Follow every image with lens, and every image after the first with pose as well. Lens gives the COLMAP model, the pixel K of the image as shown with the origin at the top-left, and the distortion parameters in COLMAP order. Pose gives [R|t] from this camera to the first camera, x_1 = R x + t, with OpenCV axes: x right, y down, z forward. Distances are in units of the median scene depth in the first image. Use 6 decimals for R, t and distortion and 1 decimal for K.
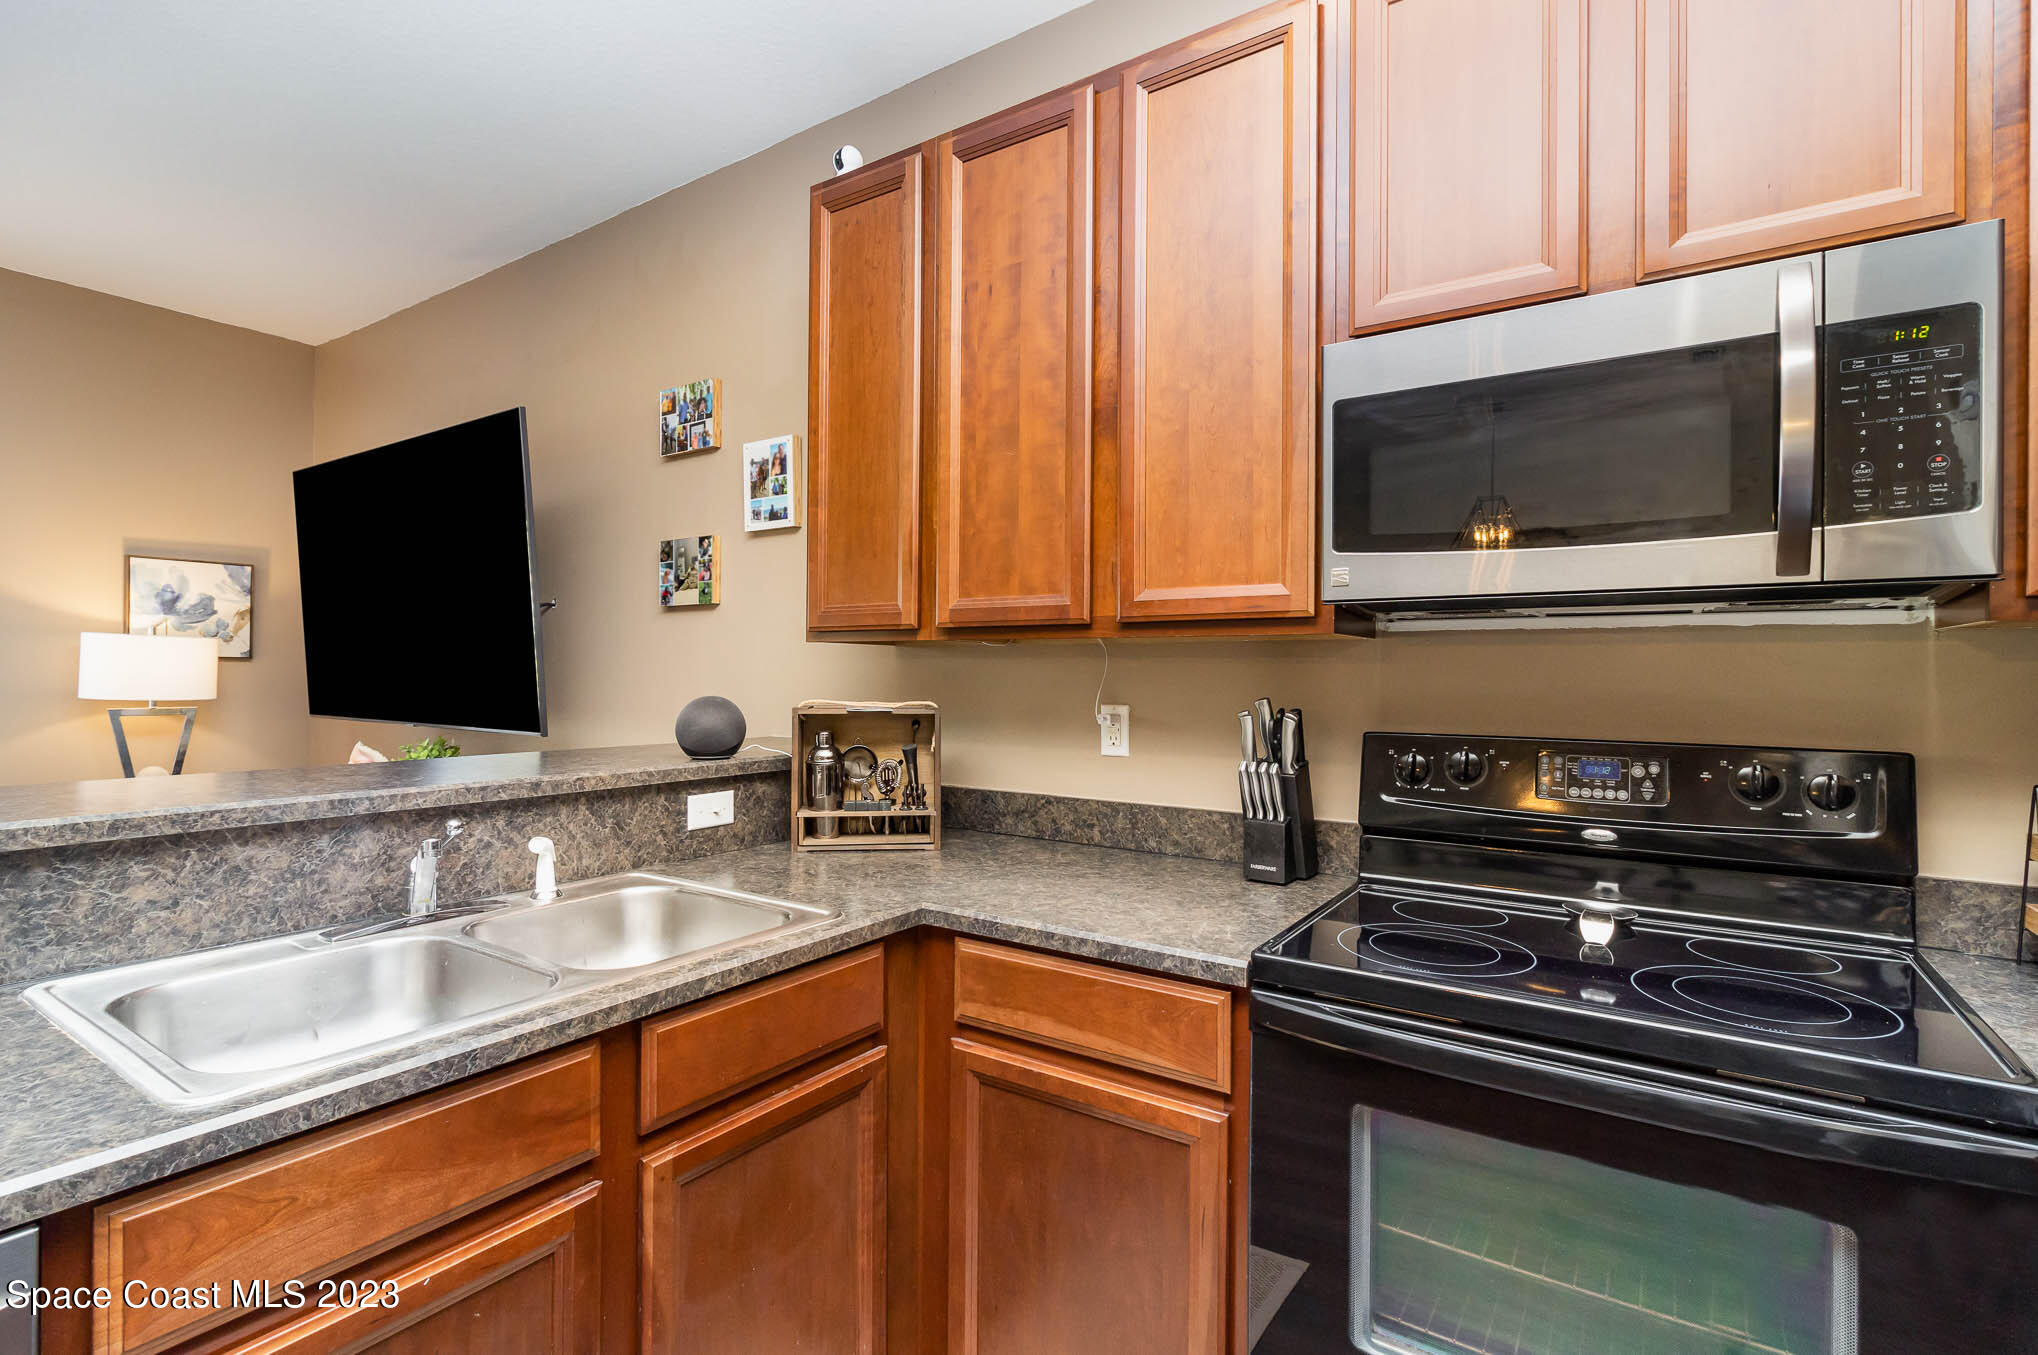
lens RADIAL K [[948.8, 0, 1018.7], [0, 948.8, 670.2], [0, 0, 1]] dist [0.000207, -0.000154]
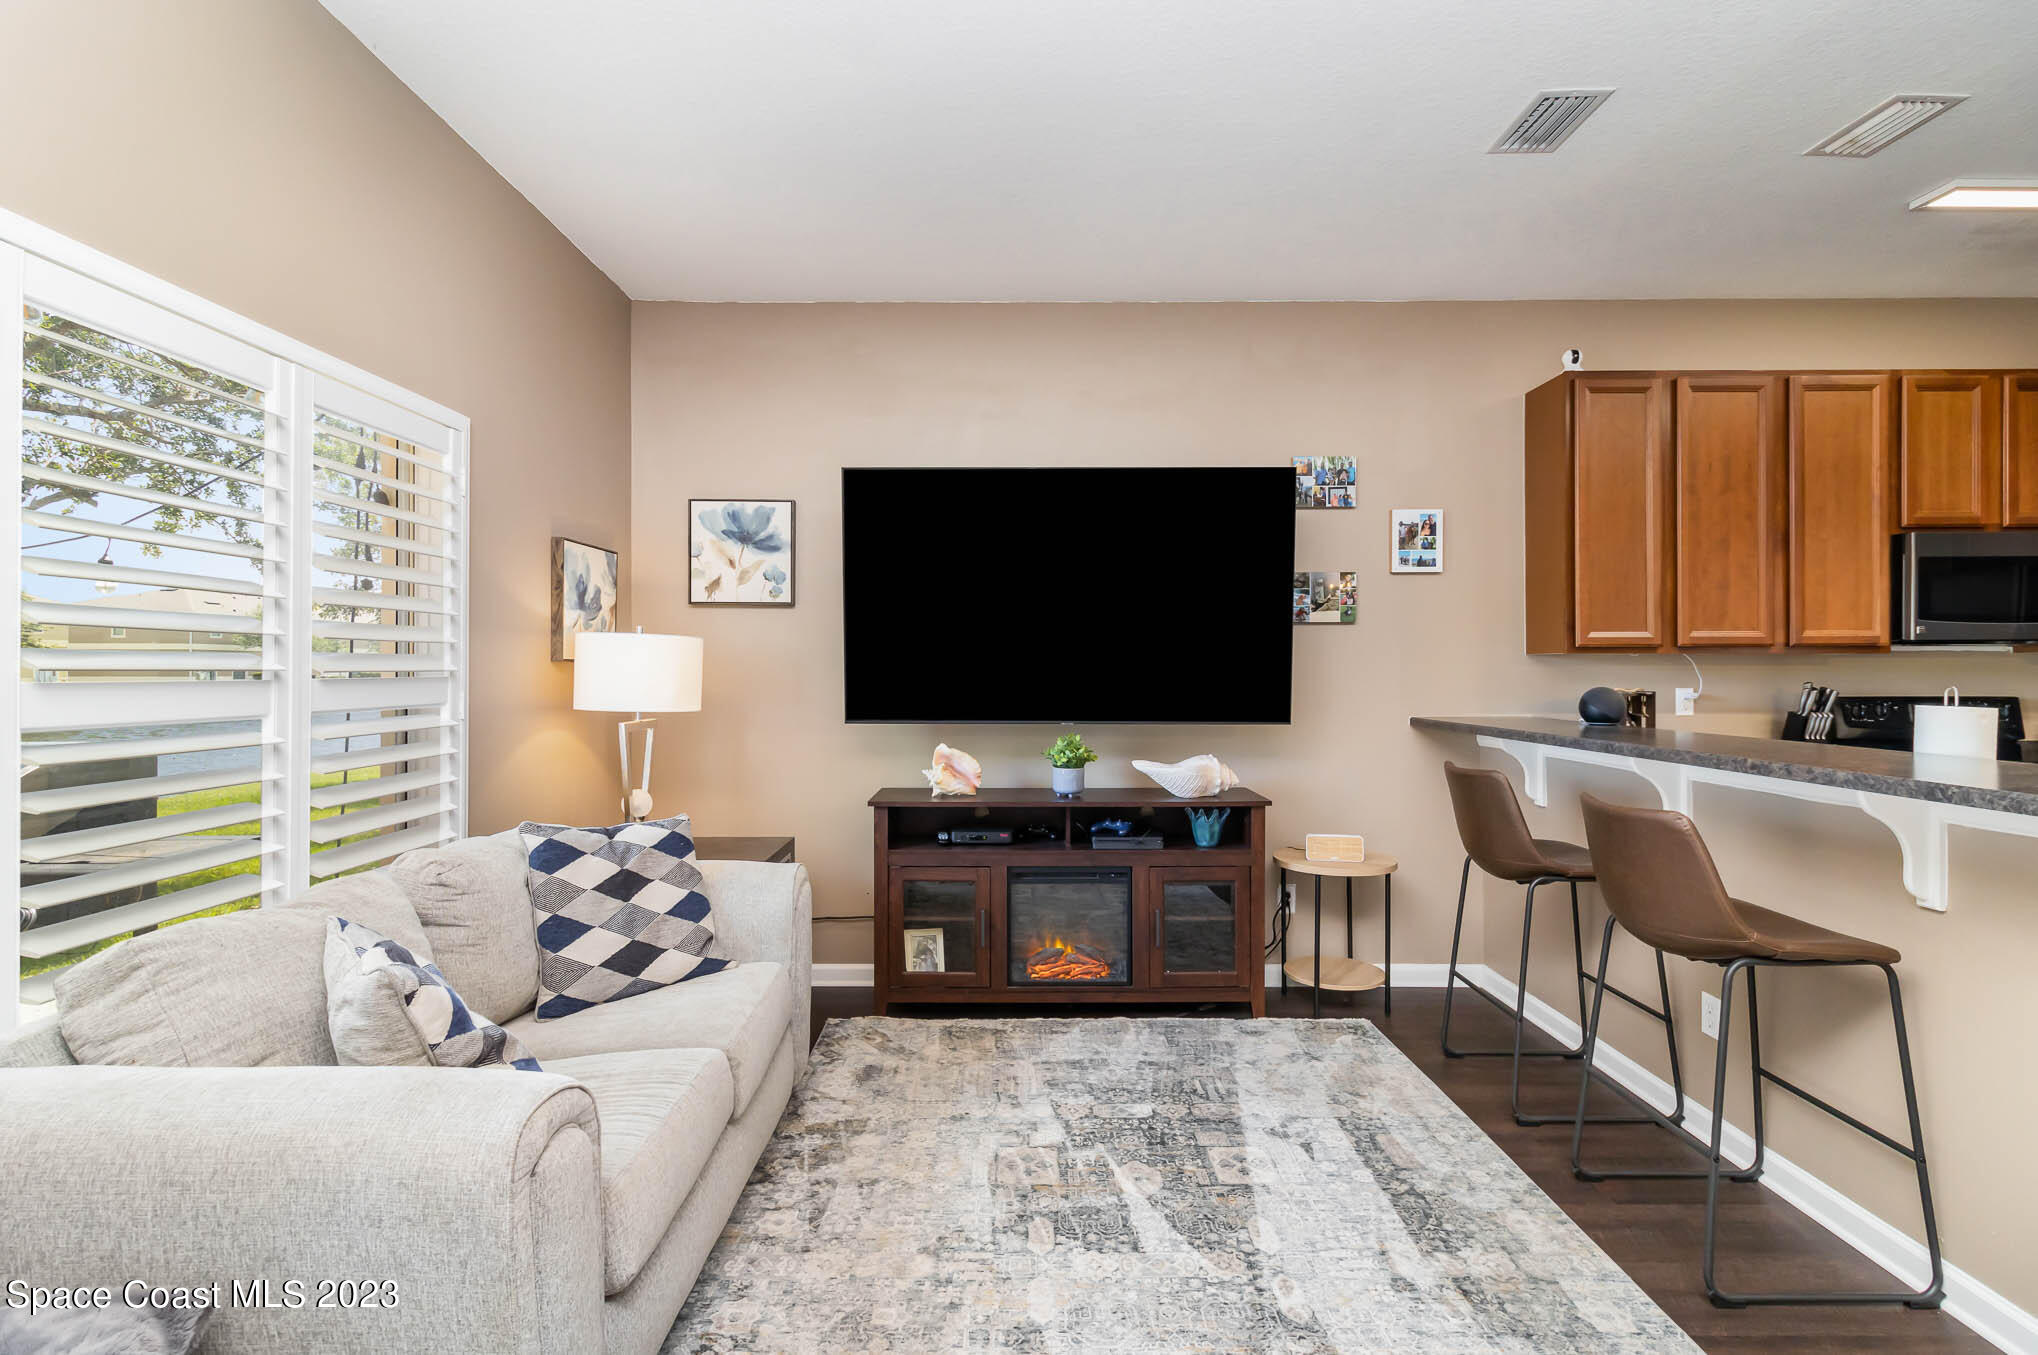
lens RADIAL K [[948.8, 0, 1011.2], [0, 948.8, 671.2], [0, 0, 1]] dist [0.000207, -0.000154]
pose [[0.833880, -0.009837, 0.551857, -2.498245], [0.005250, 0.999937, 0.009892, -0.026681], [-0.551920, -0.005351, 0.833880, 0.228872]]
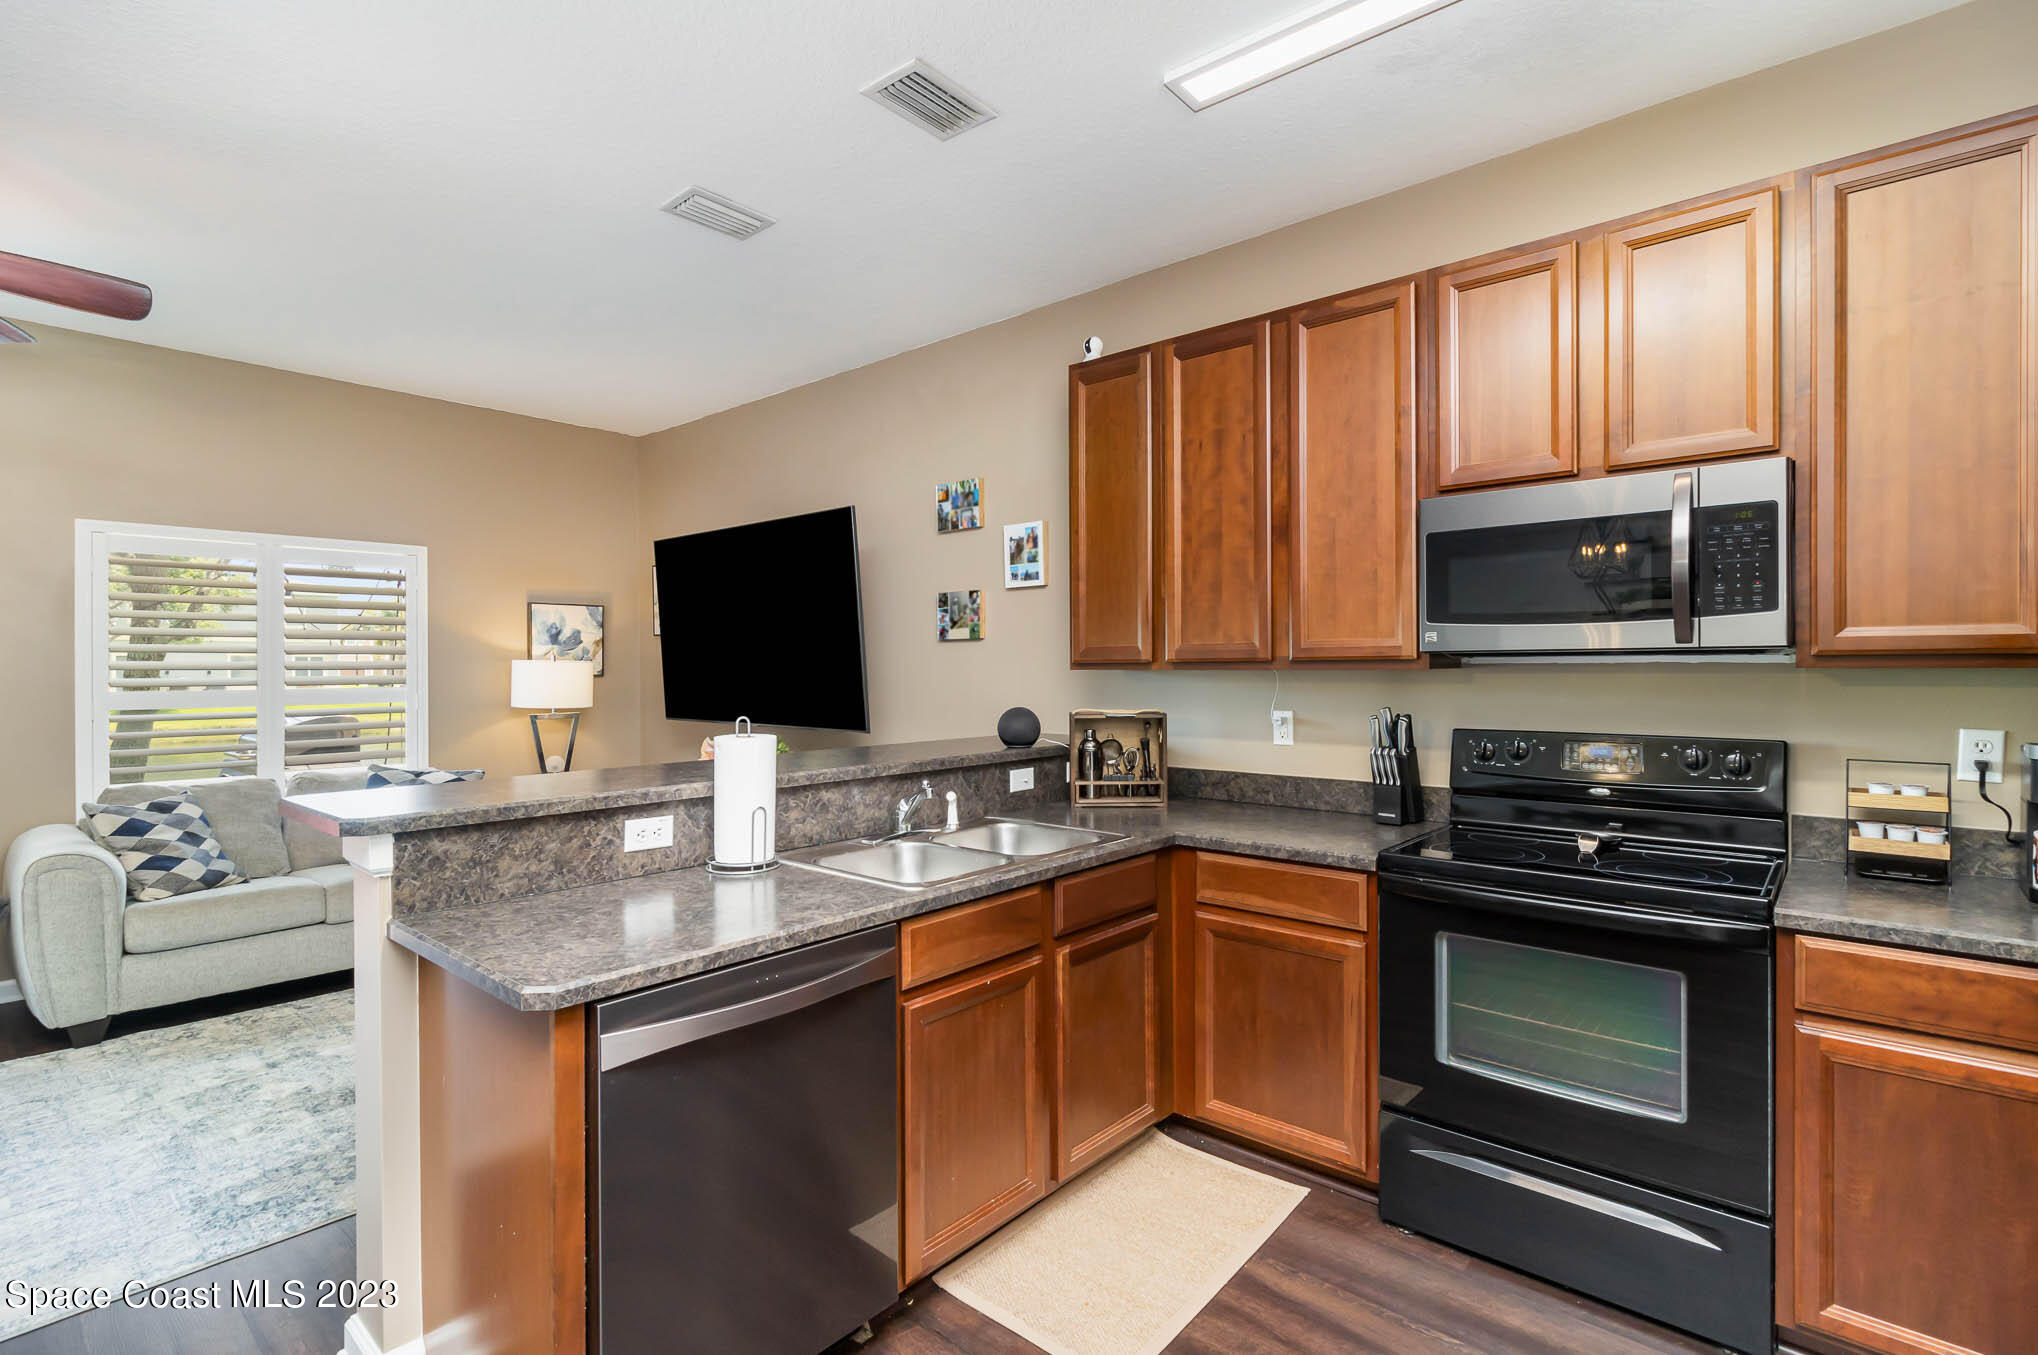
lens RADIAL K [[948.8, 0, 1021.9], [0, 948.8, 674.5], [0, 0, 1]] dist [0.000207, -0.000154]
pose [[0.992590, -0.011096, -0.121008, -0.154598], [0.012365, 0.999876, 0.009743, -0.049623], [0.120884, -0.011167, 0.992604, -0.653585]]
